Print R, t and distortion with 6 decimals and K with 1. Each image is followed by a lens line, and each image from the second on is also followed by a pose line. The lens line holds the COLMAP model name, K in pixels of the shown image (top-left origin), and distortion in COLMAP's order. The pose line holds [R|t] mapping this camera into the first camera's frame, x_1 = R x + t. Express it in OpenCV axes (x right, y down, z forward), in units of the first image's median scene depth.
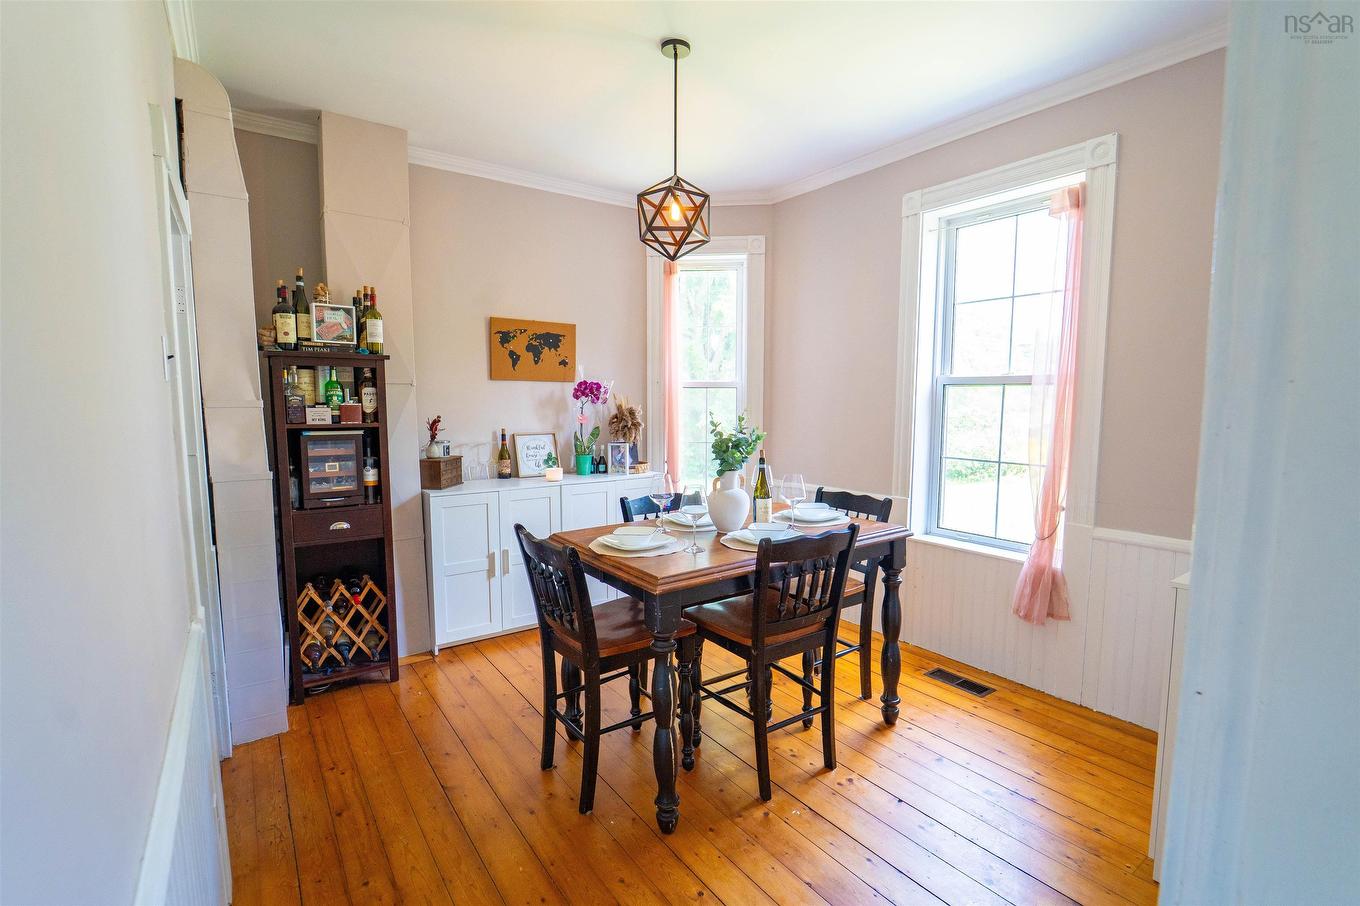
lens RADIAL K [[551.6, 0, 690.1], [0, 551.6, 456.3], [0, 0, 1]] dist [-0.020452, -0.000680]
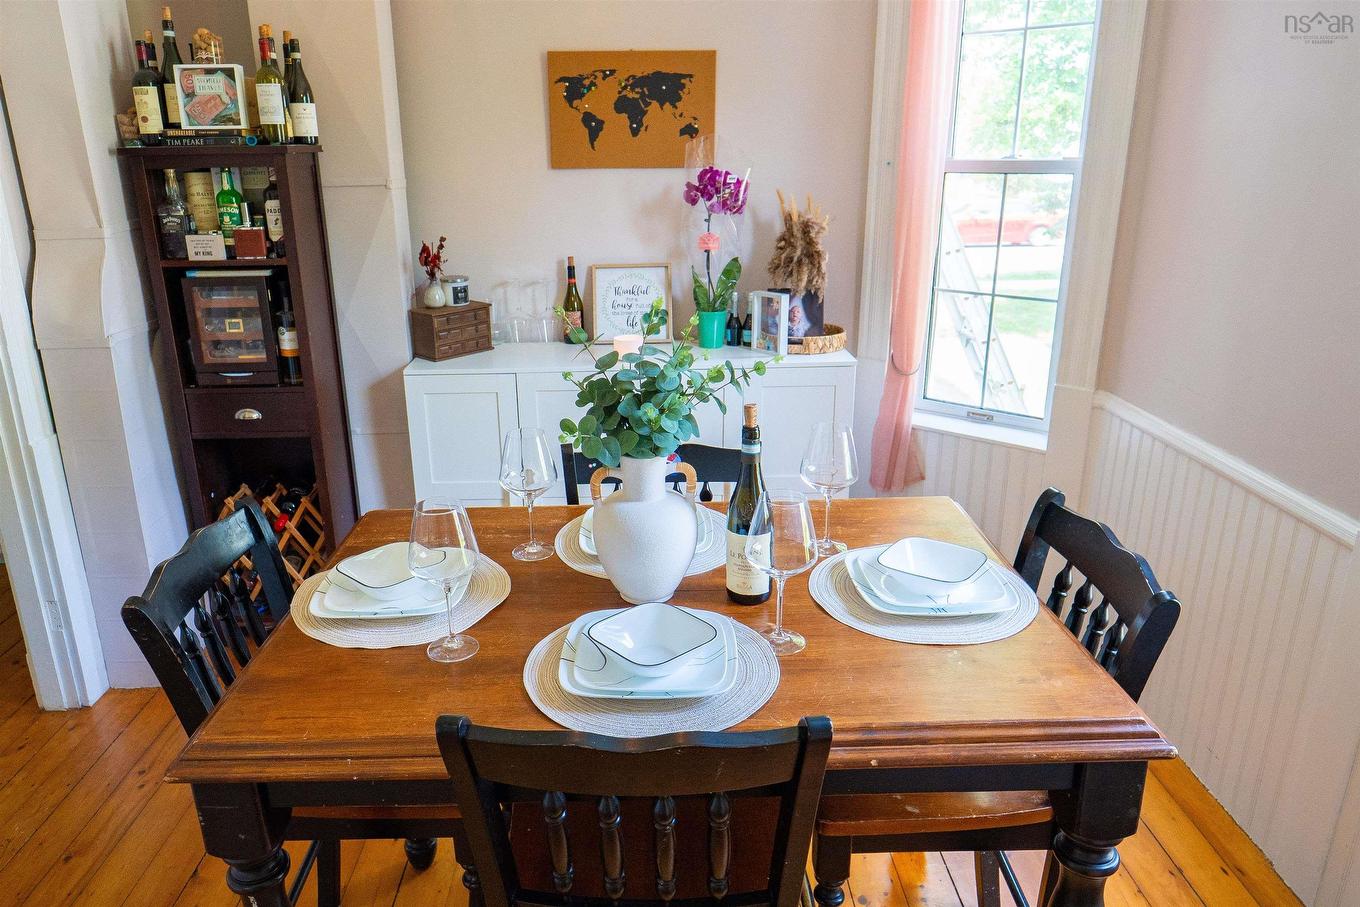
lens RADIAL K [[844.5, 0, 676.2], [0, 844.5, 420.6], [0, 0, 1]] dist [-0.020976, -0.000421]
pose [[0.839289, 0.148921, -0.522892, 0.282434], [-0.042025, 0.976648, 0.210697, -0.086987], [0.542058, -0.154861, 0.825948, 0.365908]]
